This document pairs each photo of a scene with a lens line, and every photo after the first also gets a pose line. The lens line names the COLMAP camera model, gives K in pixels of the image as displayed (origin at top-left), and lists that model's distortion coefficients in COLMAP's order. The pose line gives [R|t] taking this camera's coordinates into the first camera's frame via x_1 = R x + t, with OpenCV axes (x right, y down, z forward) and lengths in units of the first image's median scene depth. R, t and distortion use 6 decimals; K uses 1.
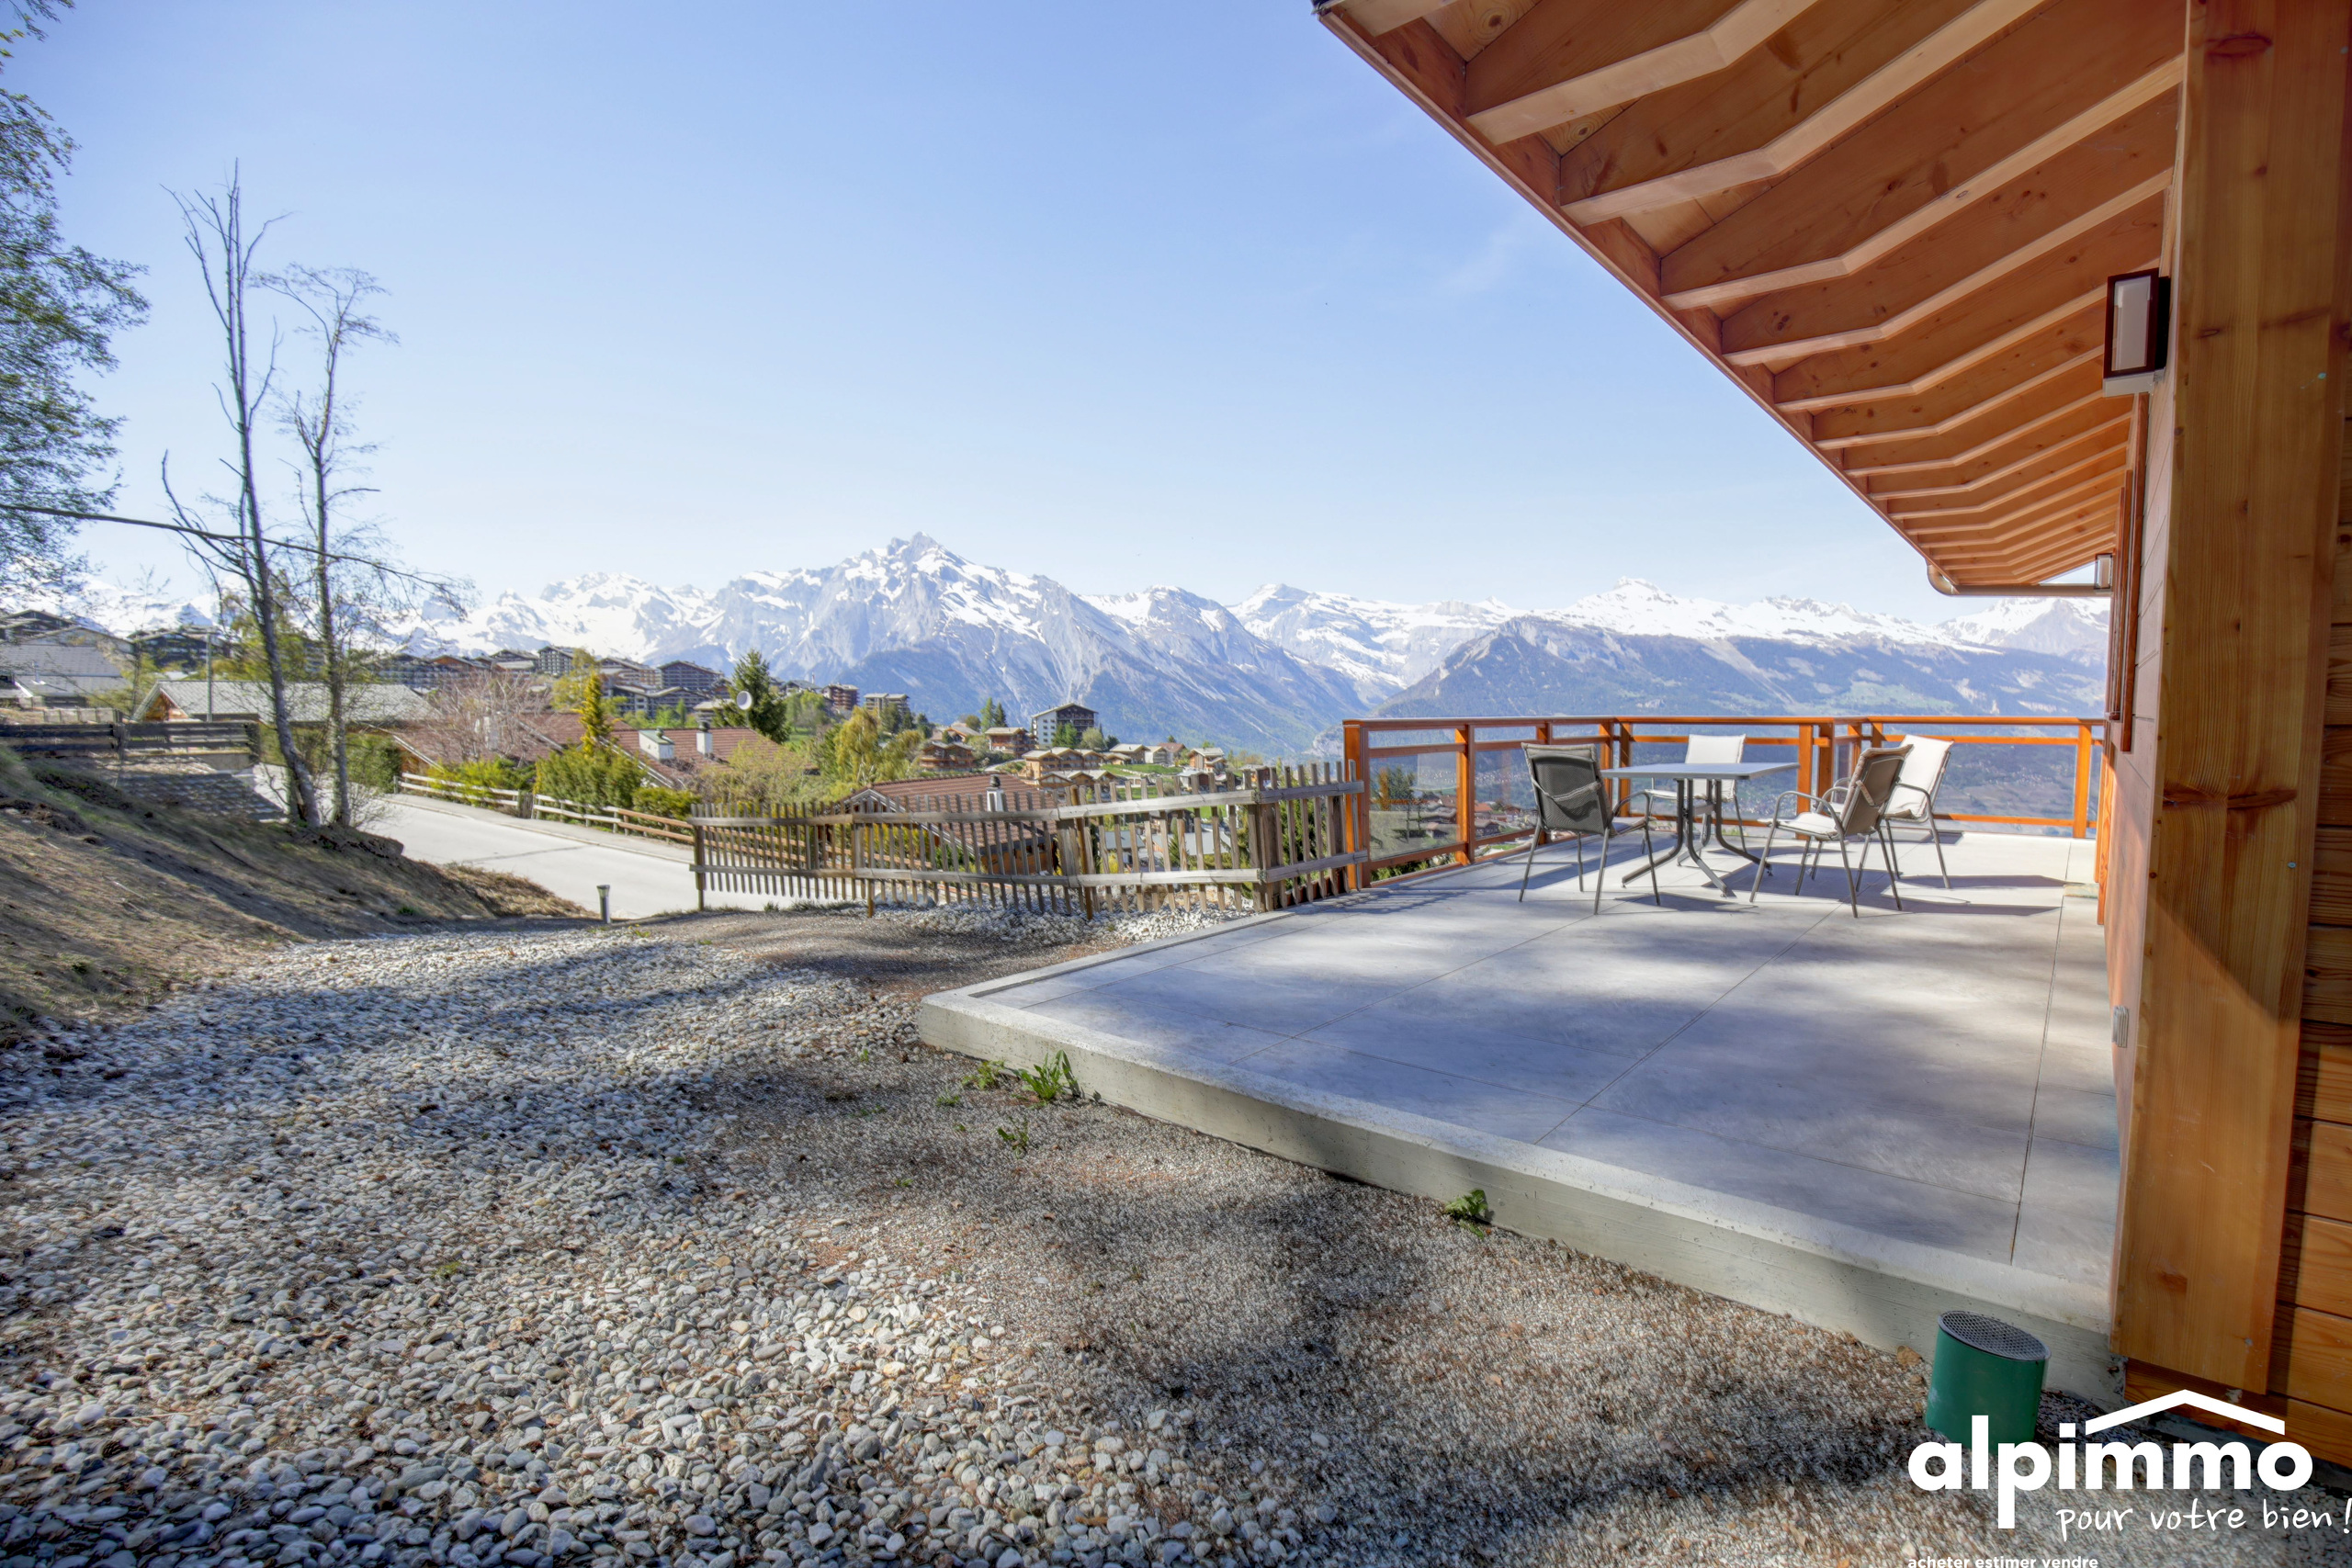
lens RADIAL K [[1079.2, 0, 1199.2], [0, 1079.2, 792.9], [0, 0, 1]] dist [-0.038361, 0.007664]
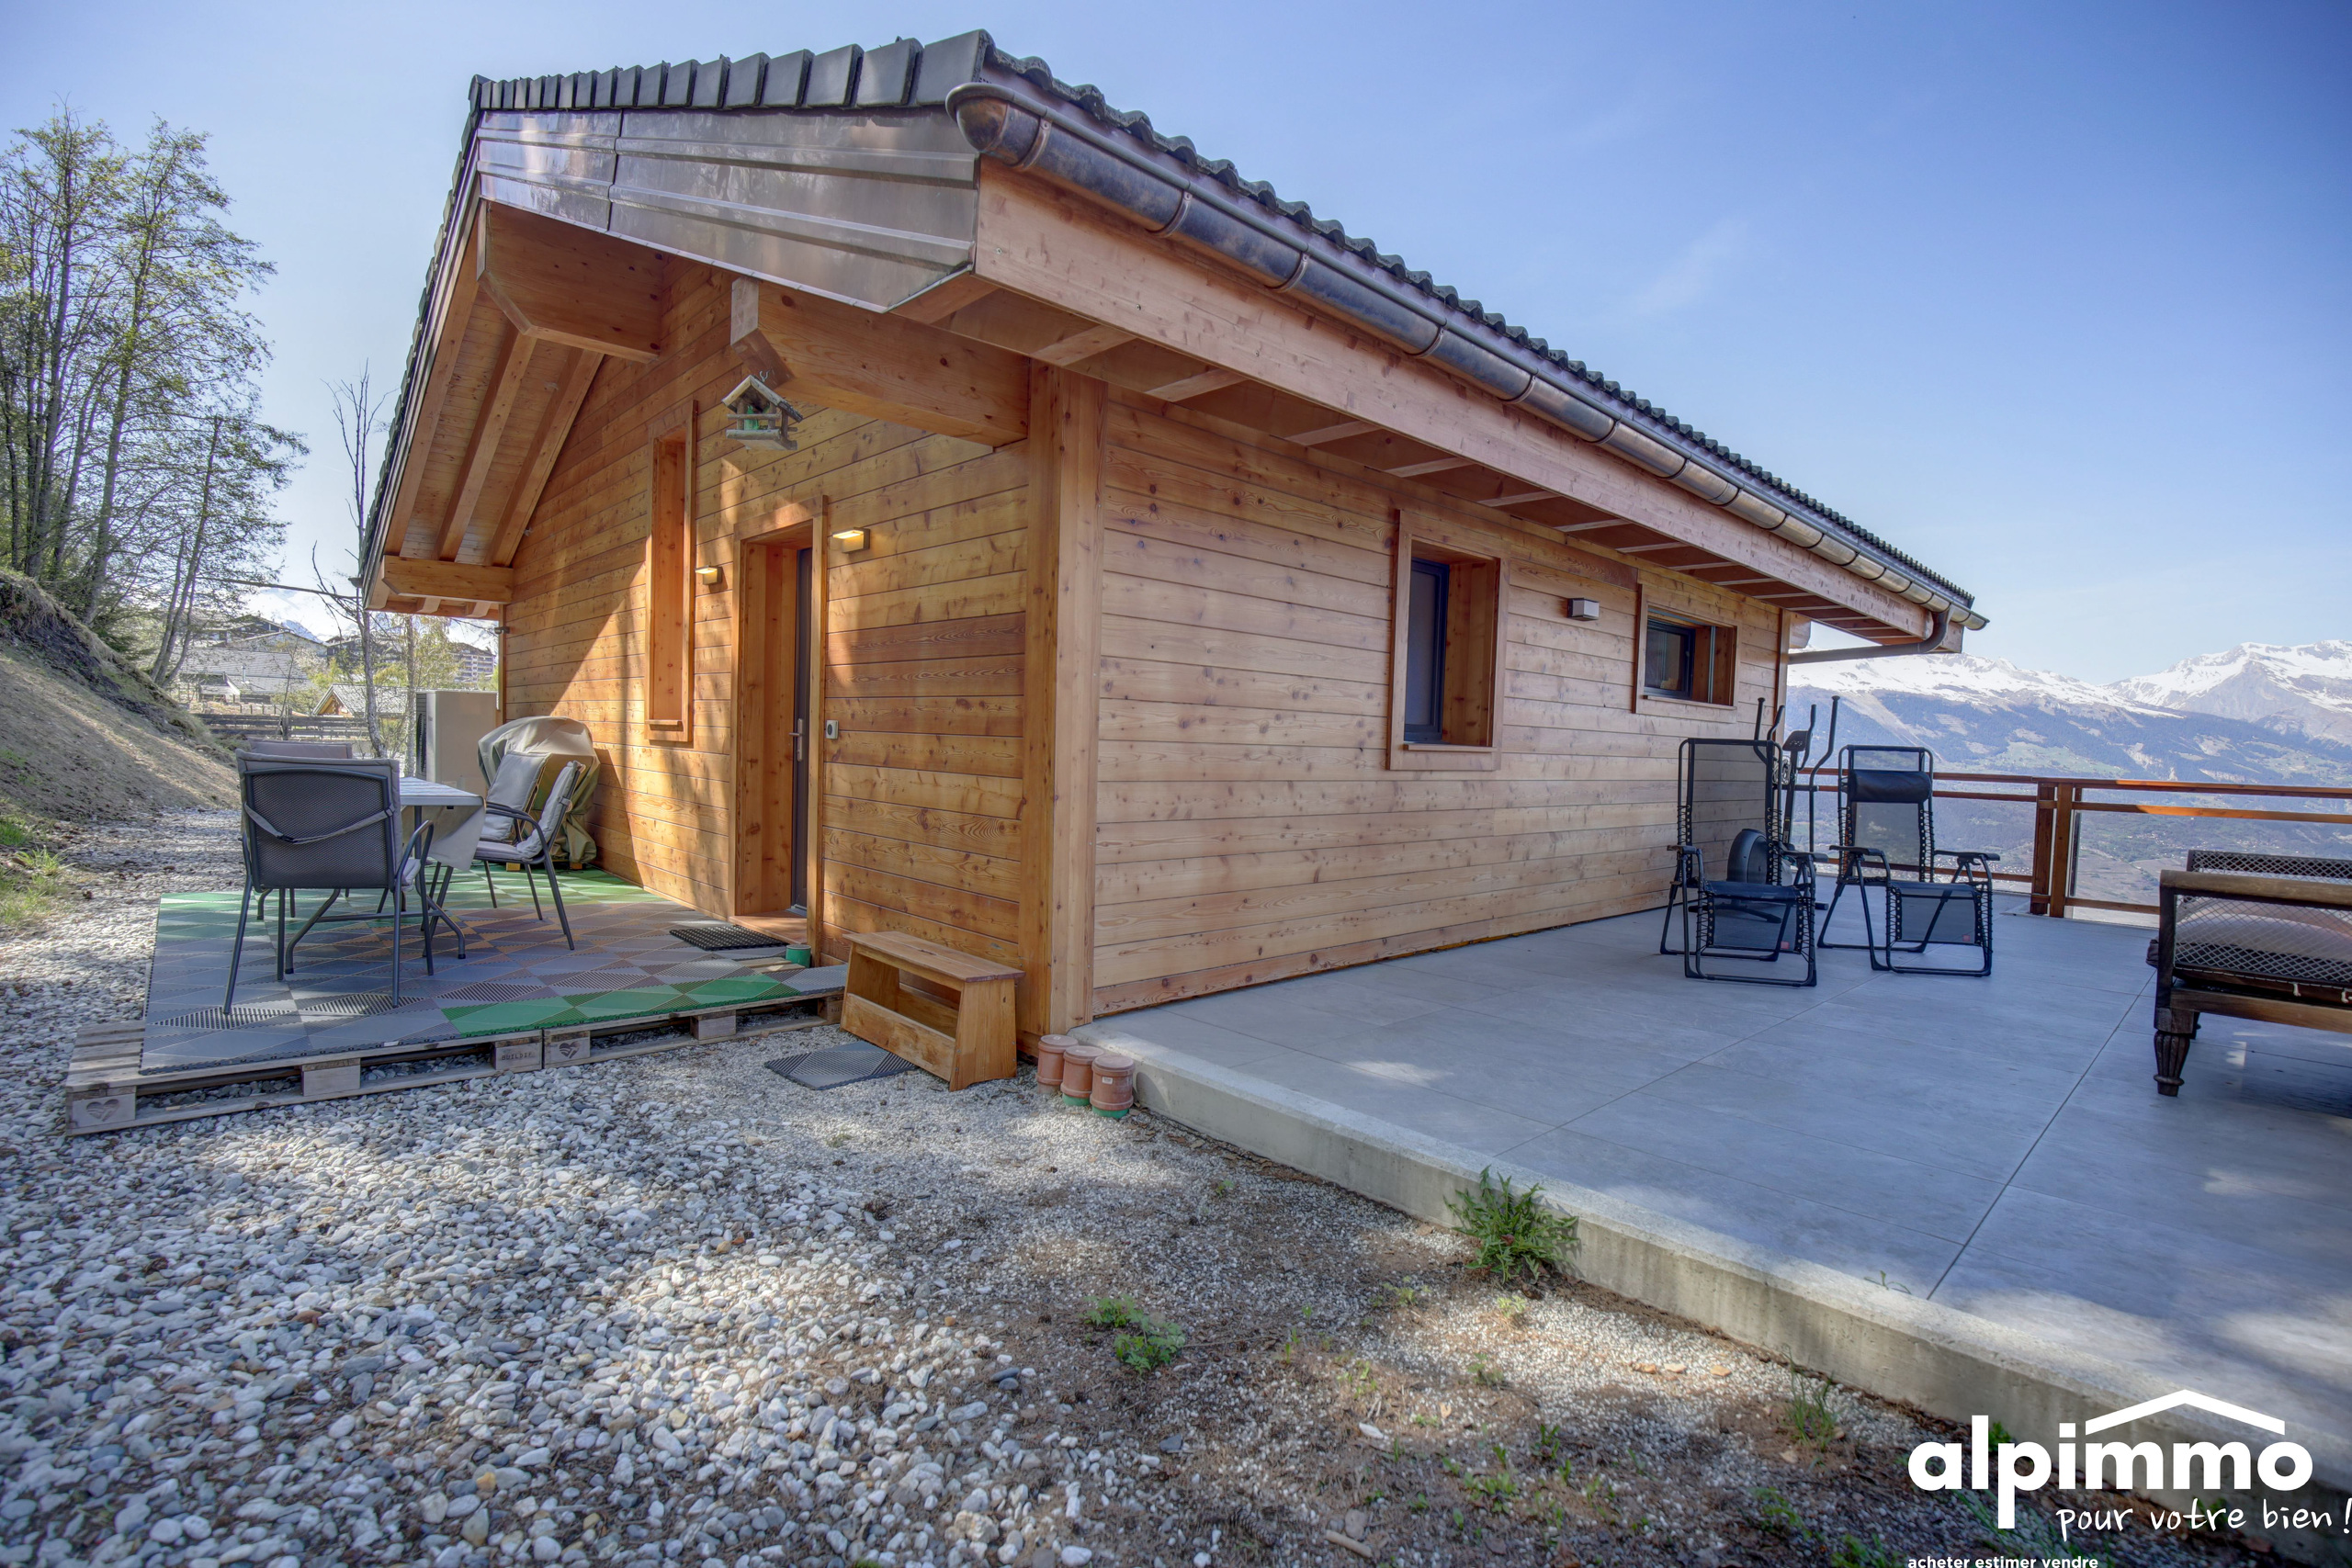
lens RADIAL K [[1079.2, 0, 1199.2], [0, 1079.2, 792.9], [0, 0, 1]] dist [-0.038361, 0.007664]
pose [[0.993725, 0.042995, -0.103254, 0.205105], [-0.046146, 0.998533, -0.028319, 0.012266], [0.101885, 0.032907, 0.994252, -0.170129]]
